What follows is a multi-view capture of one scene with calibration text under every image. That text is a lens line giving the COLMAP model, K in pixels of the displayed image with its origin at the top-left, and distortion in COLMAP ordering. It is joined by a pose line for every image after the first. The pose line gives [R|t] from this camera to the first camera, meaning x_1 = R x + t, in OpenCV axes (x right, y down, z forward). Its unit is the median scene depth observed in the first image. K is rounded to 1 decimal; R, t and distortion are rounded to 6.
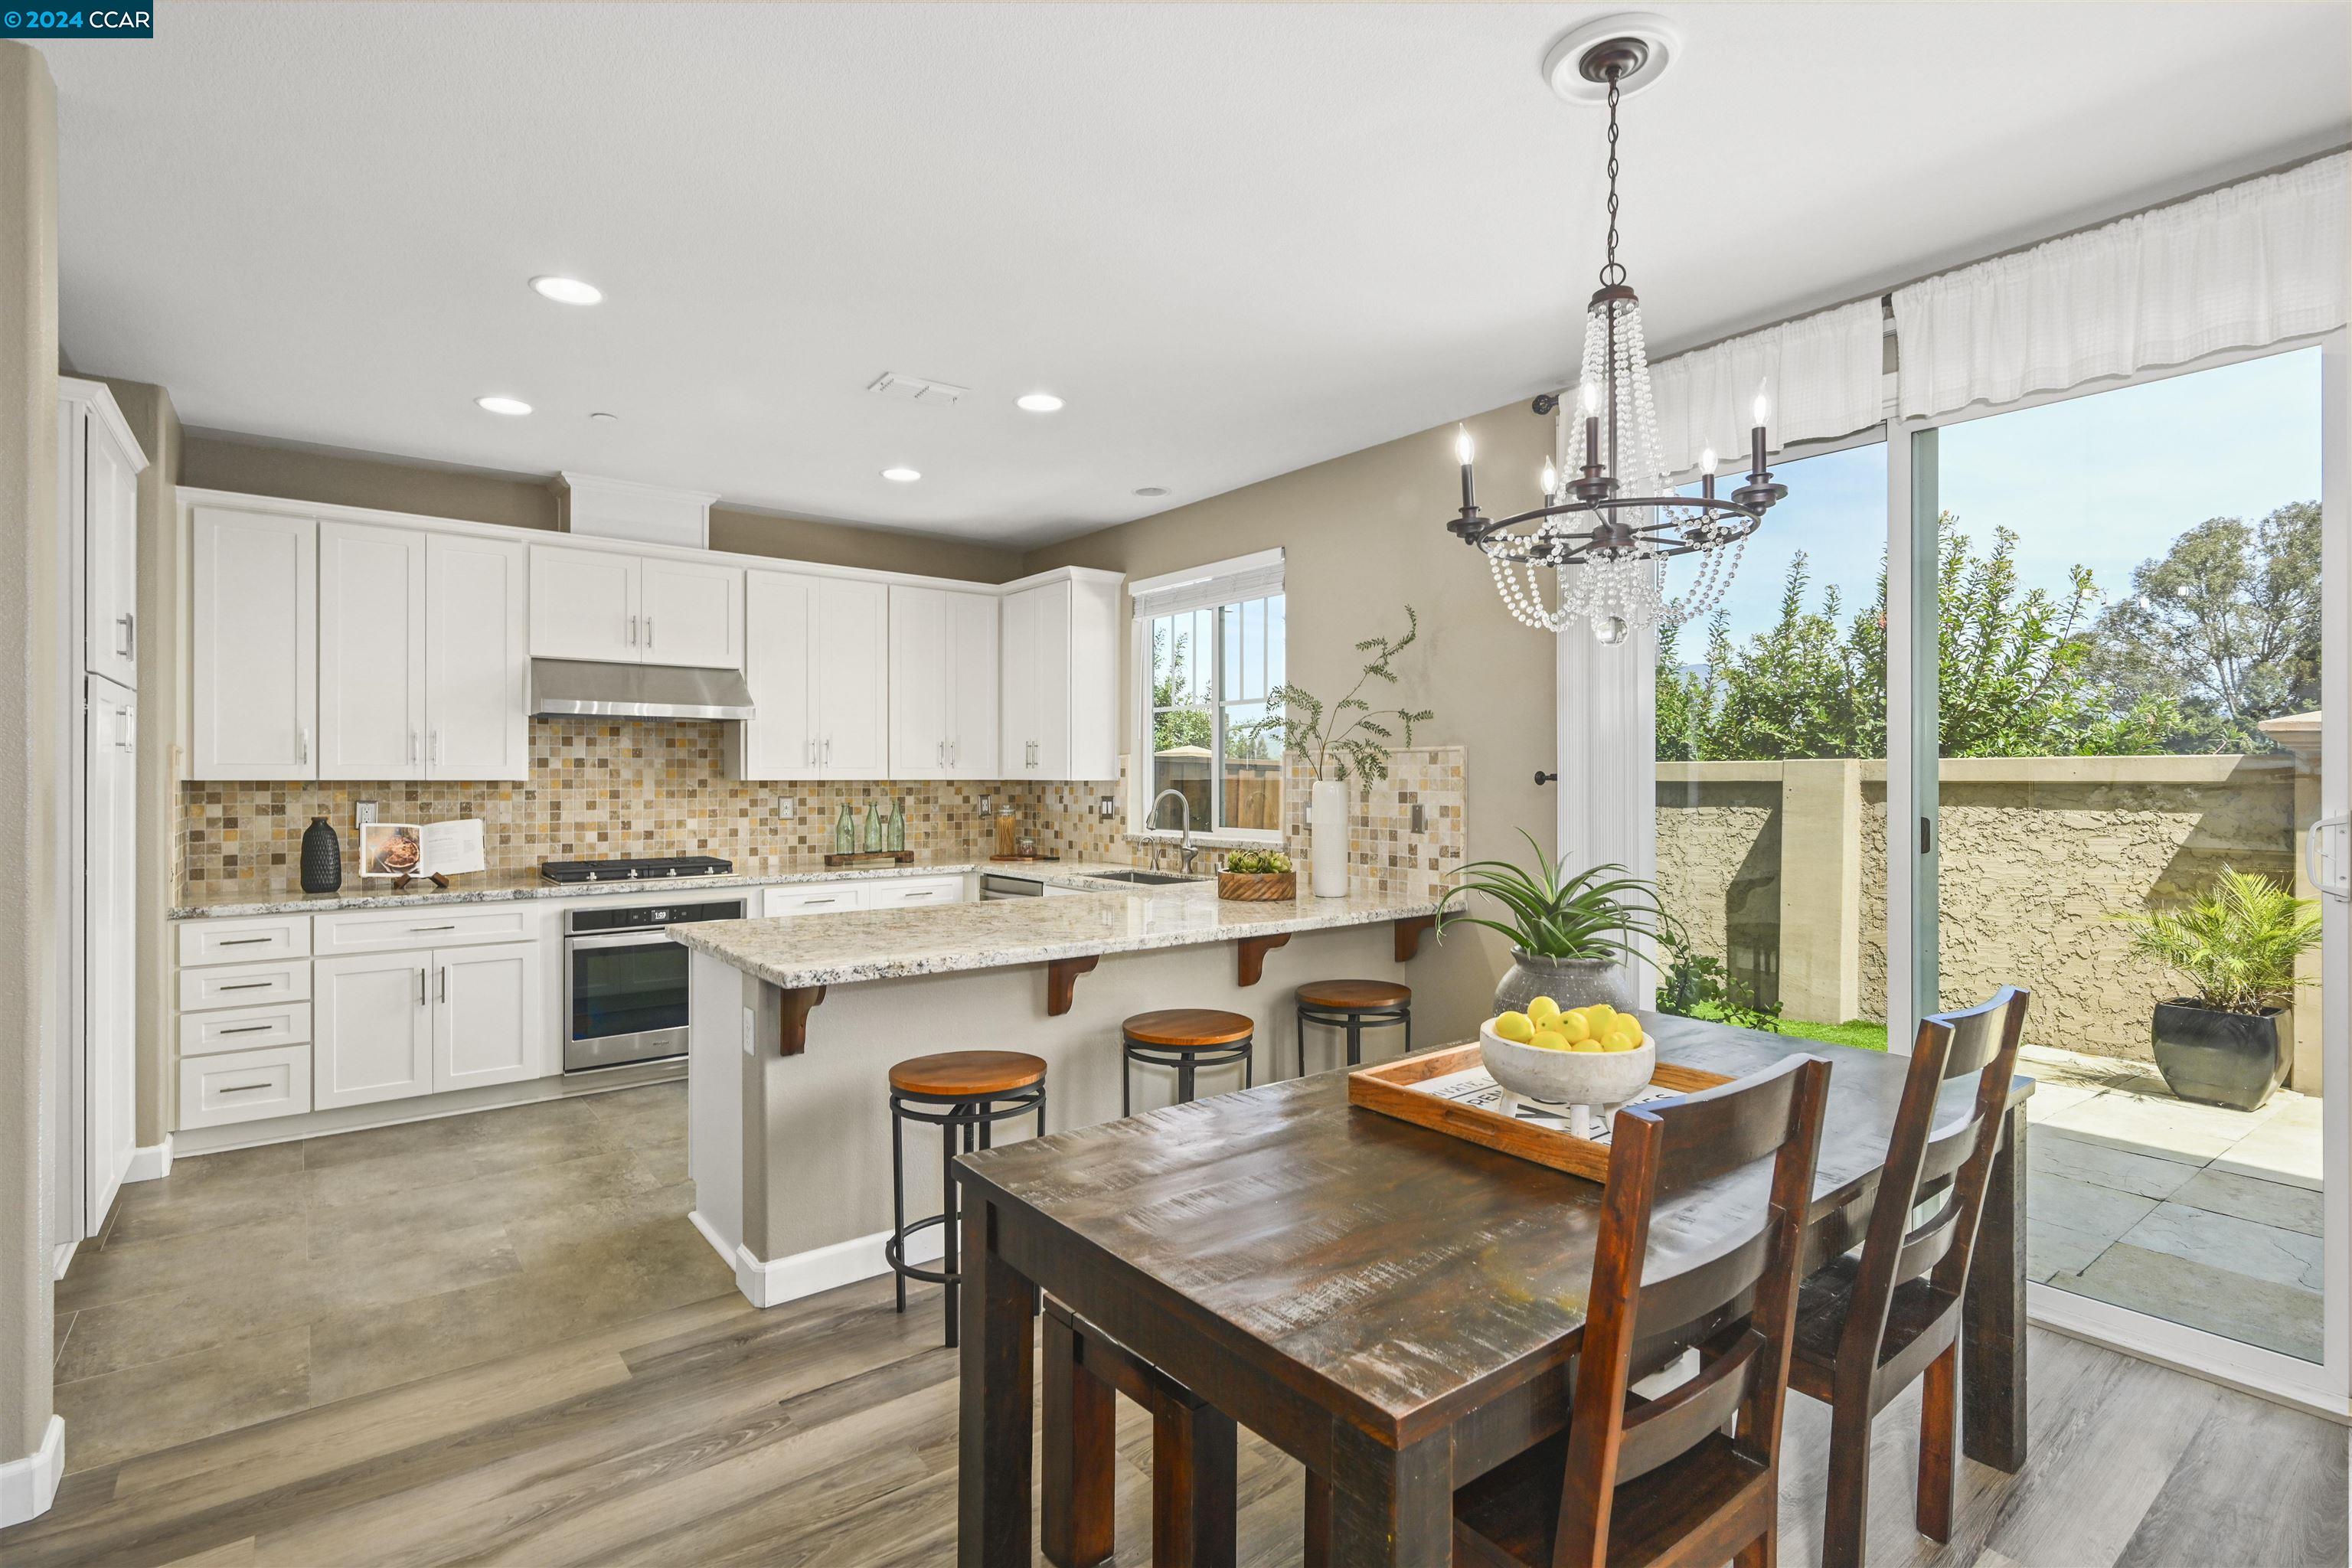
lens RADIAL K [[1101.4, 0, 1172.4], [0, 1101.4, 773.7], [0, 0, 1]] dist [-0.009018, -0.000169]
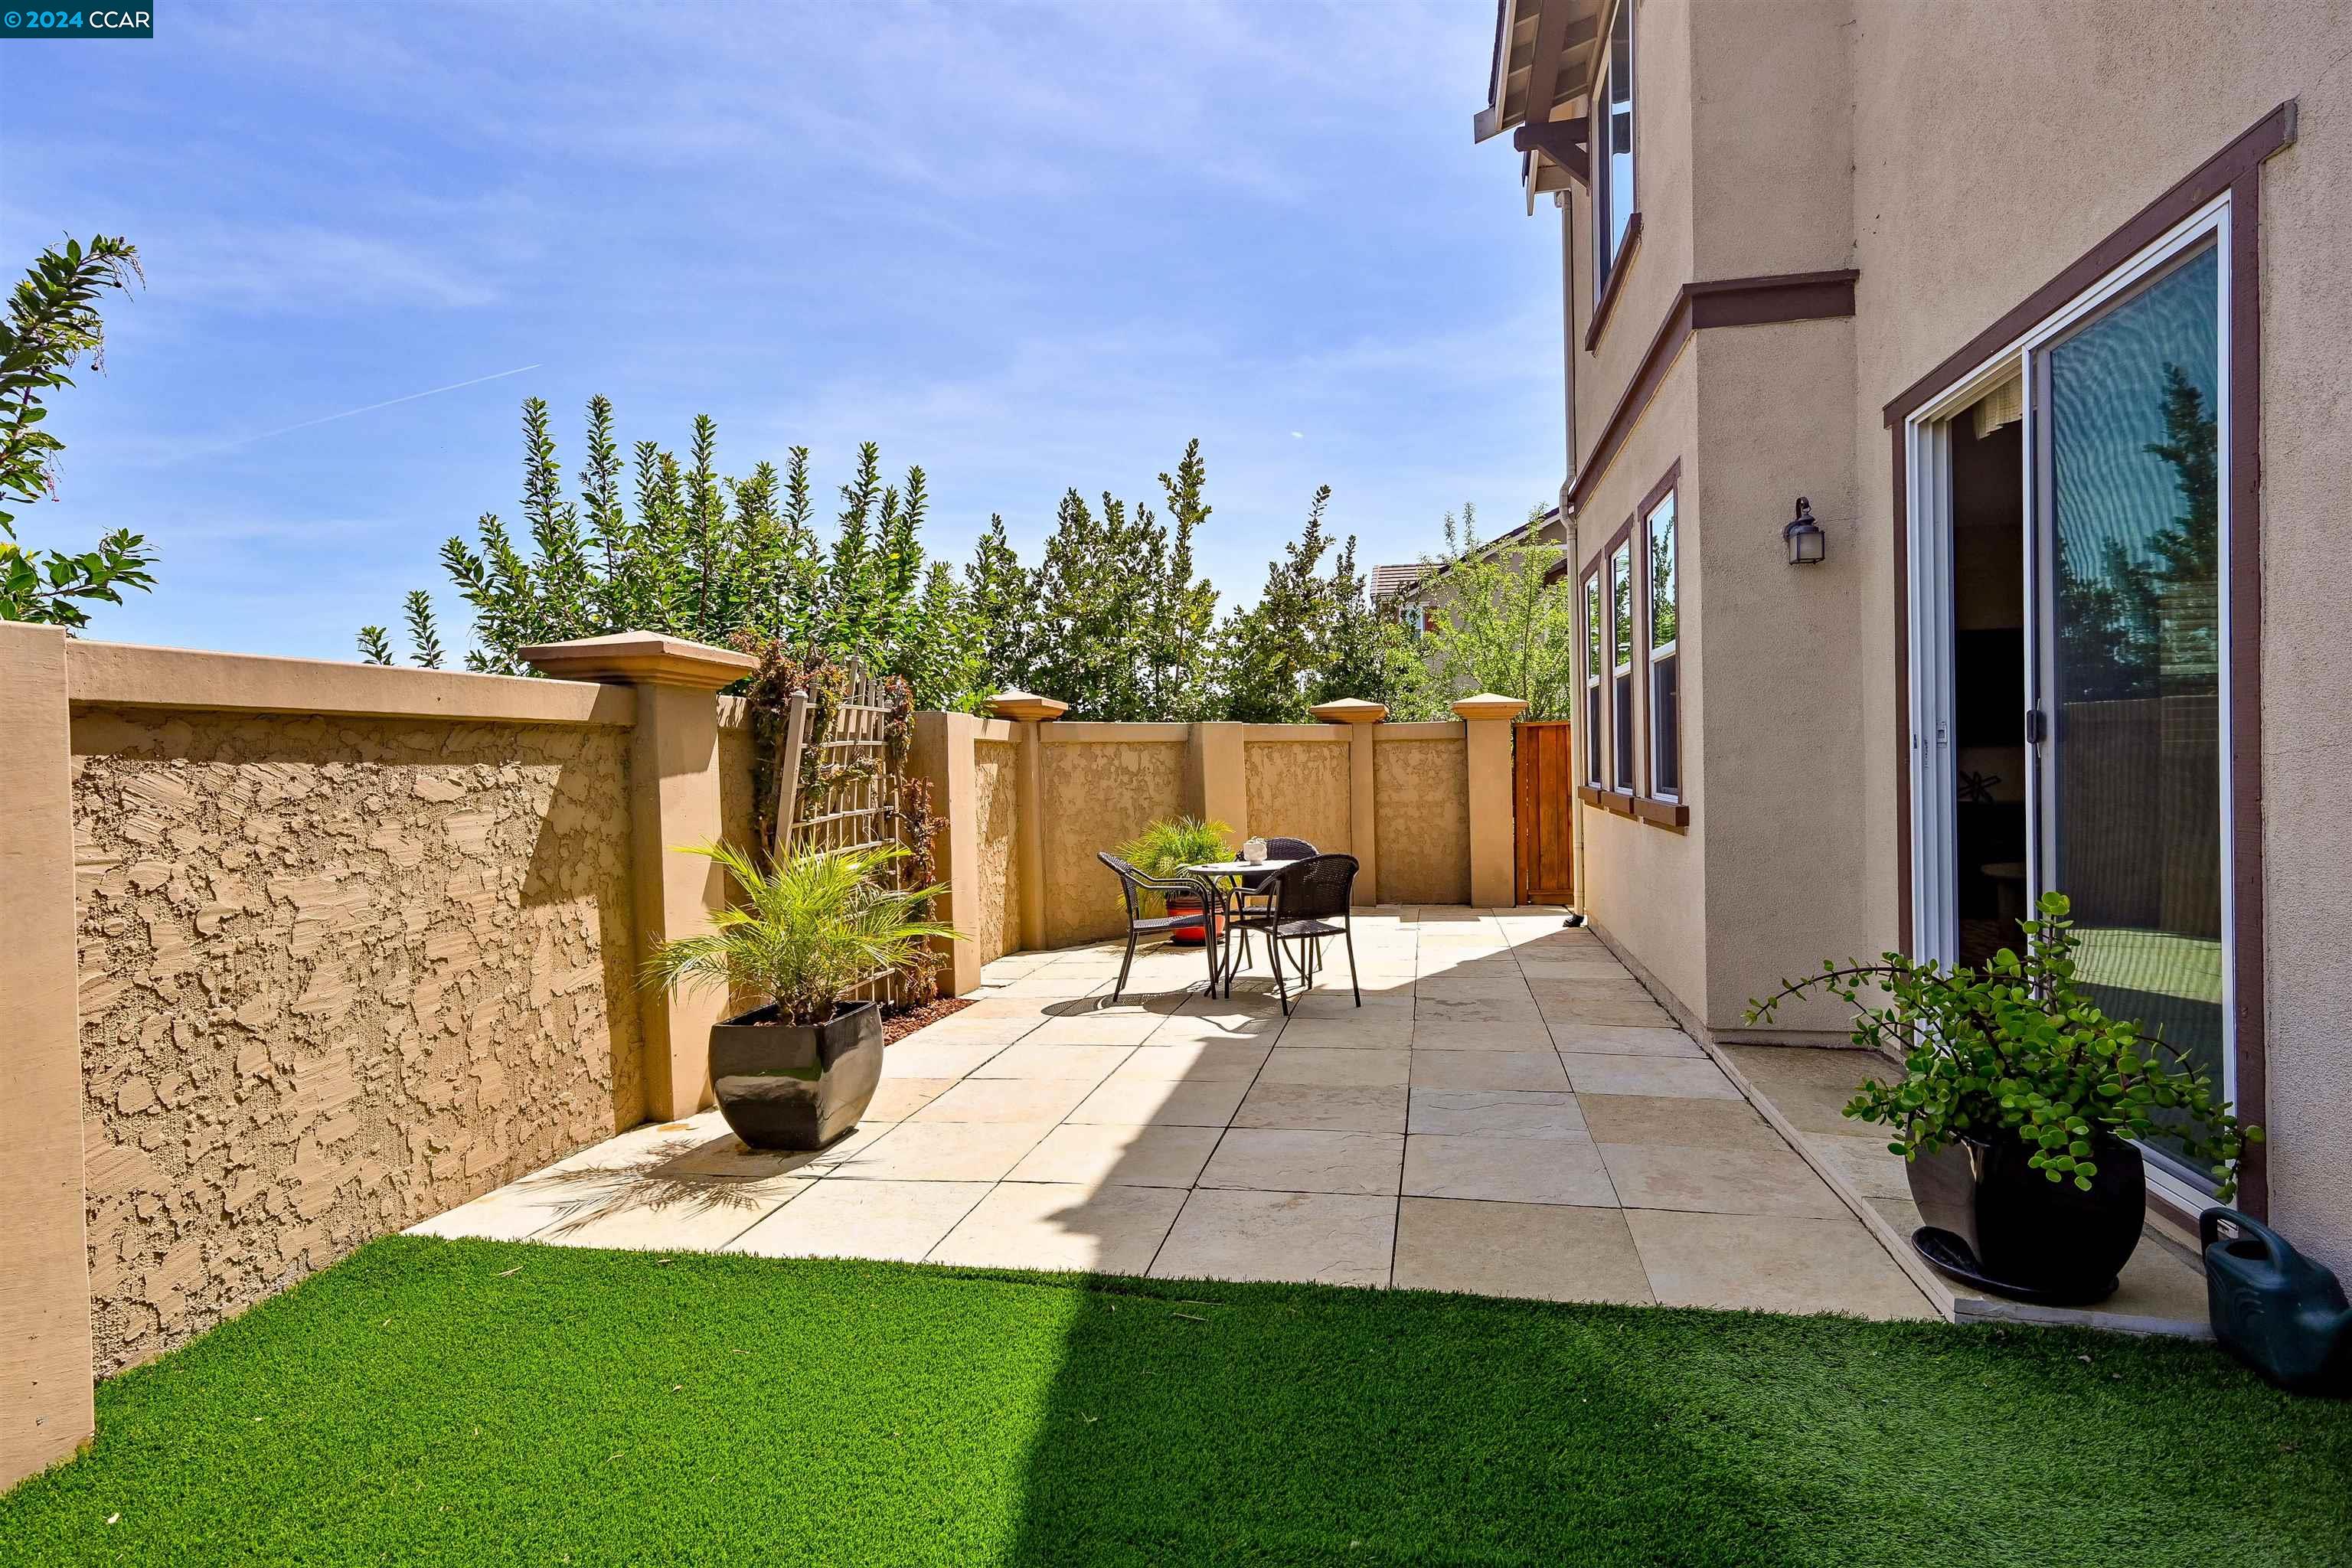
lens RADIAL K [[1101.4, 0, 1181.0], [0, 1101.4, 782.2], [0, 0, 1]] dist [-0.009018, -0.000169]
pose [[-0.631324, 0.002288, 0.775516, 0.193680], [0.022437, 0.999631, 0.015316, 0.046935], [-0.775195, 0.027070, -0.631142, 1.229399]]
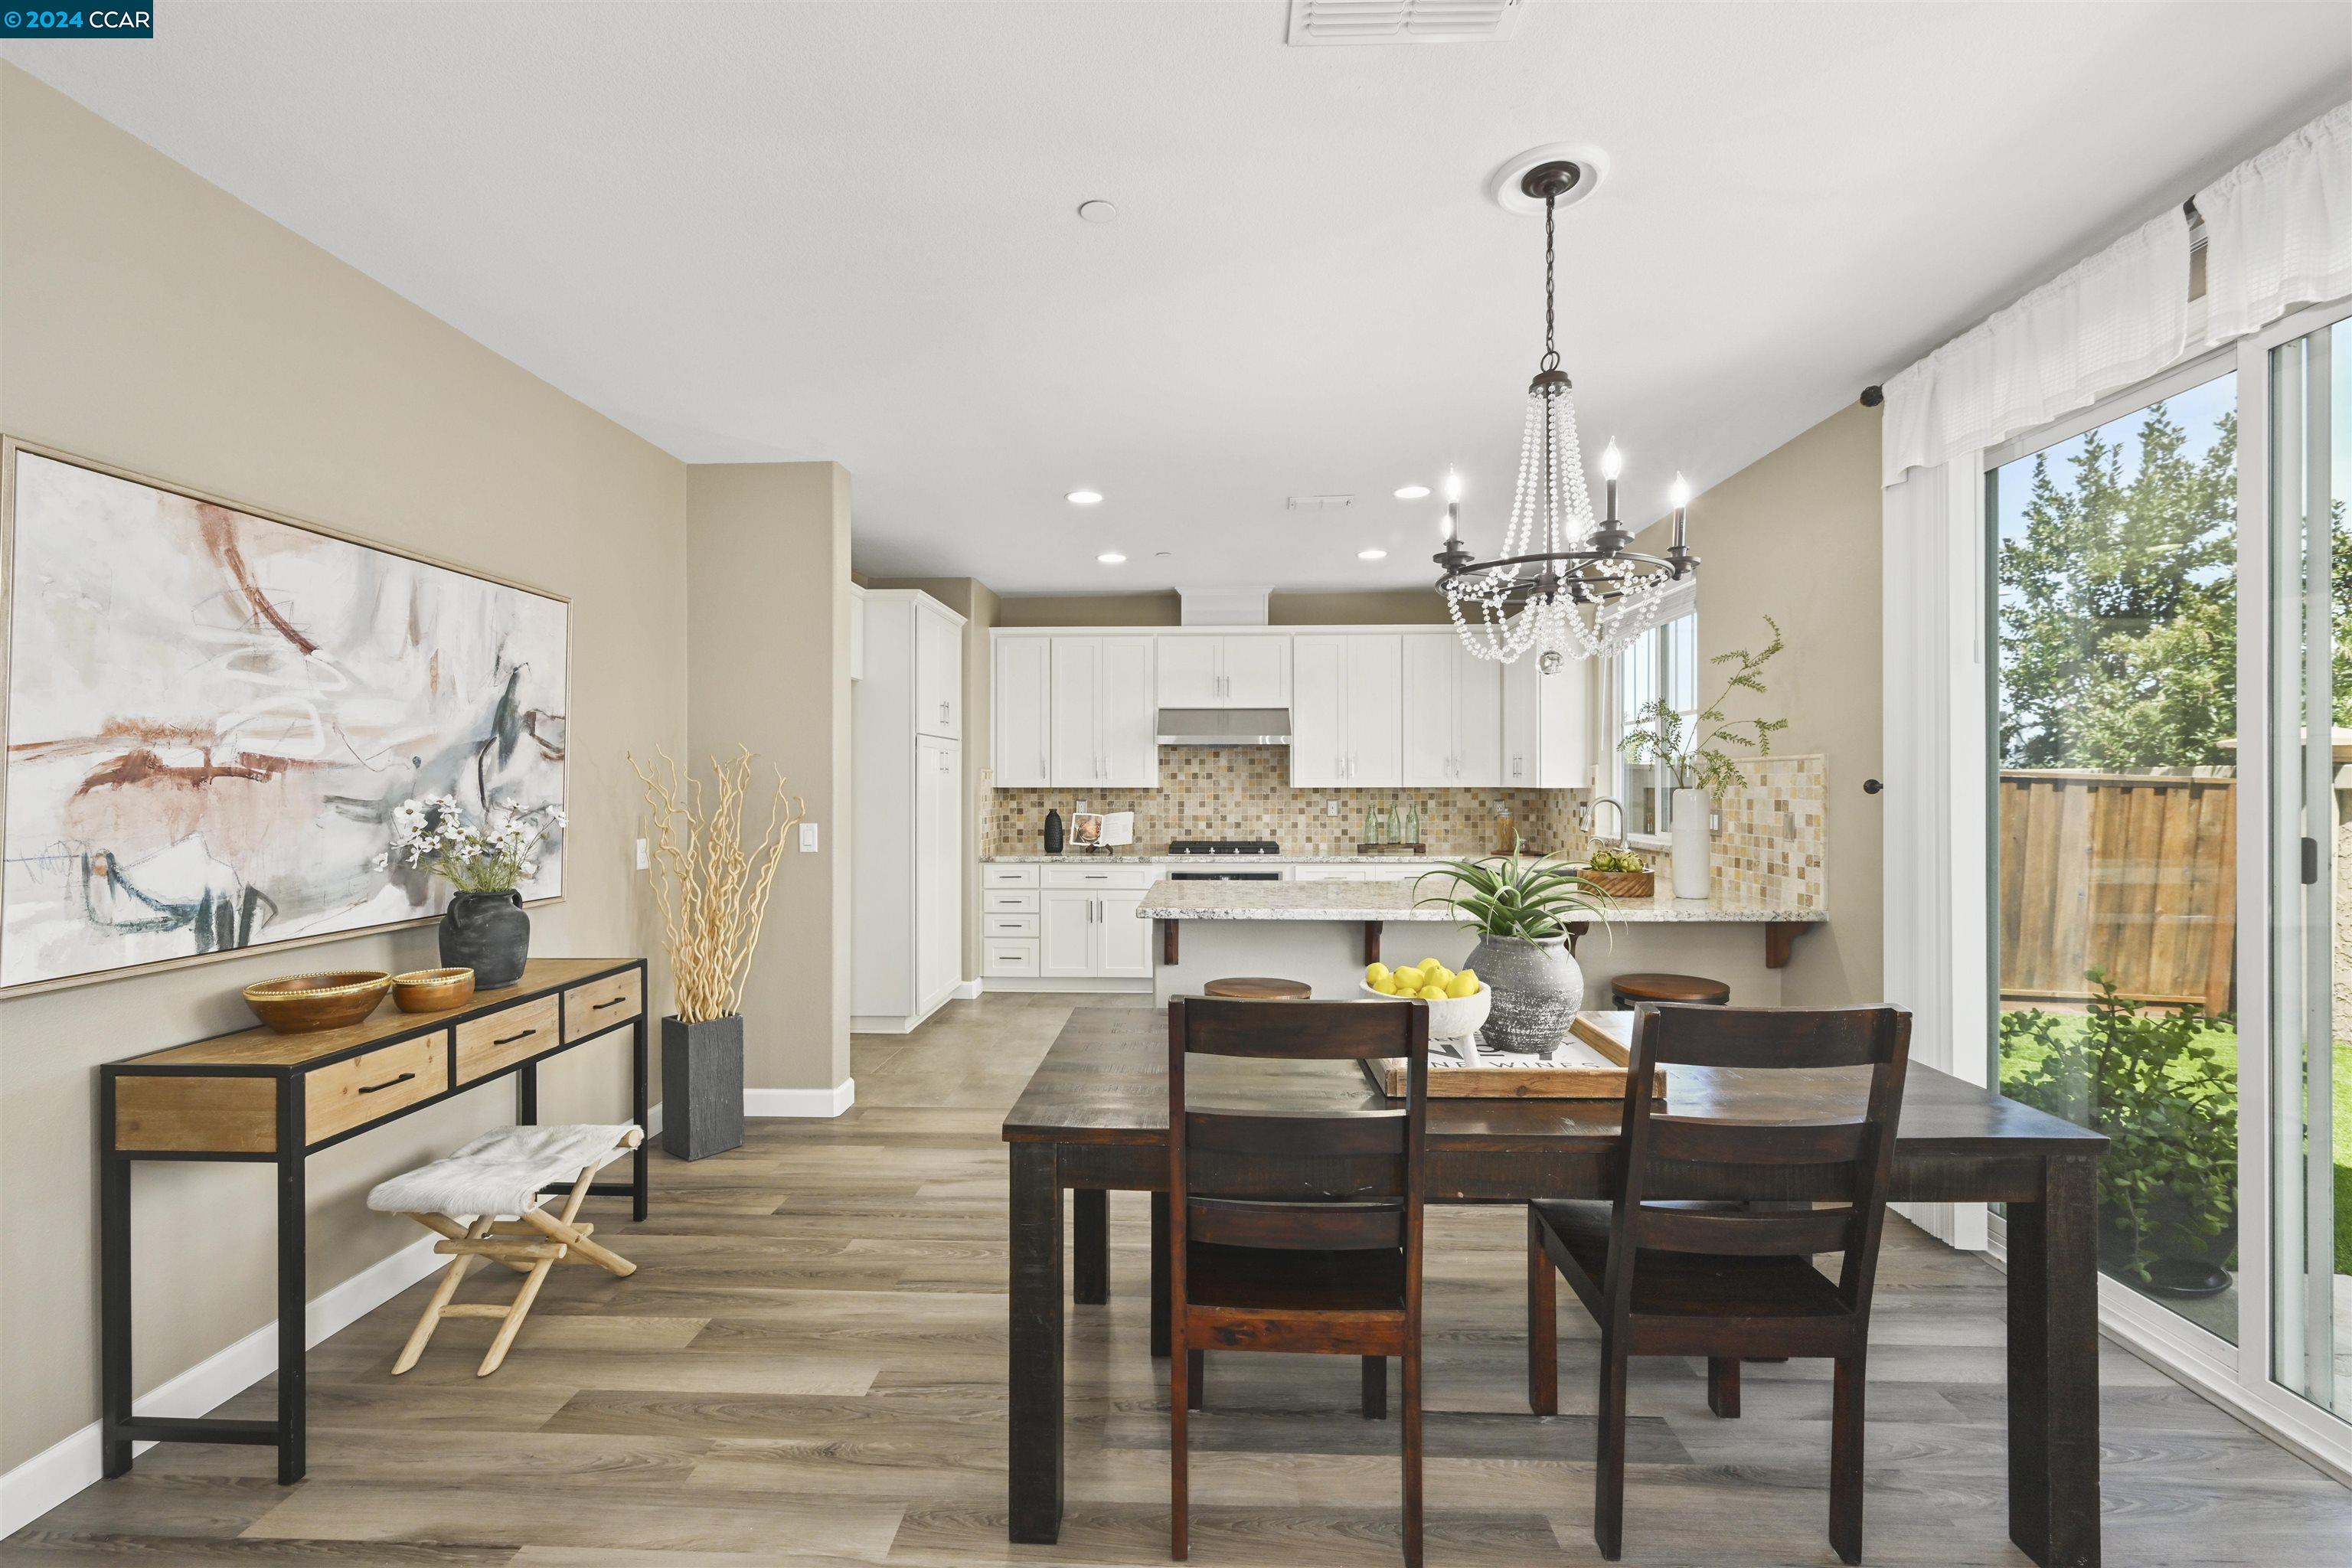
lens RADIAL K [[949.0, 0, 1186.6], [0, 949.0, 785.0], [0, 0, 1]] dist [-0.002608, 0.001635]
pose [[0.767425, -0.000828, -0.641138, 0.264365], [0.003935, 0.999986, 0.003419, -0.001815], [0.641126, -0.005147, 0.767418, -0.010453]]
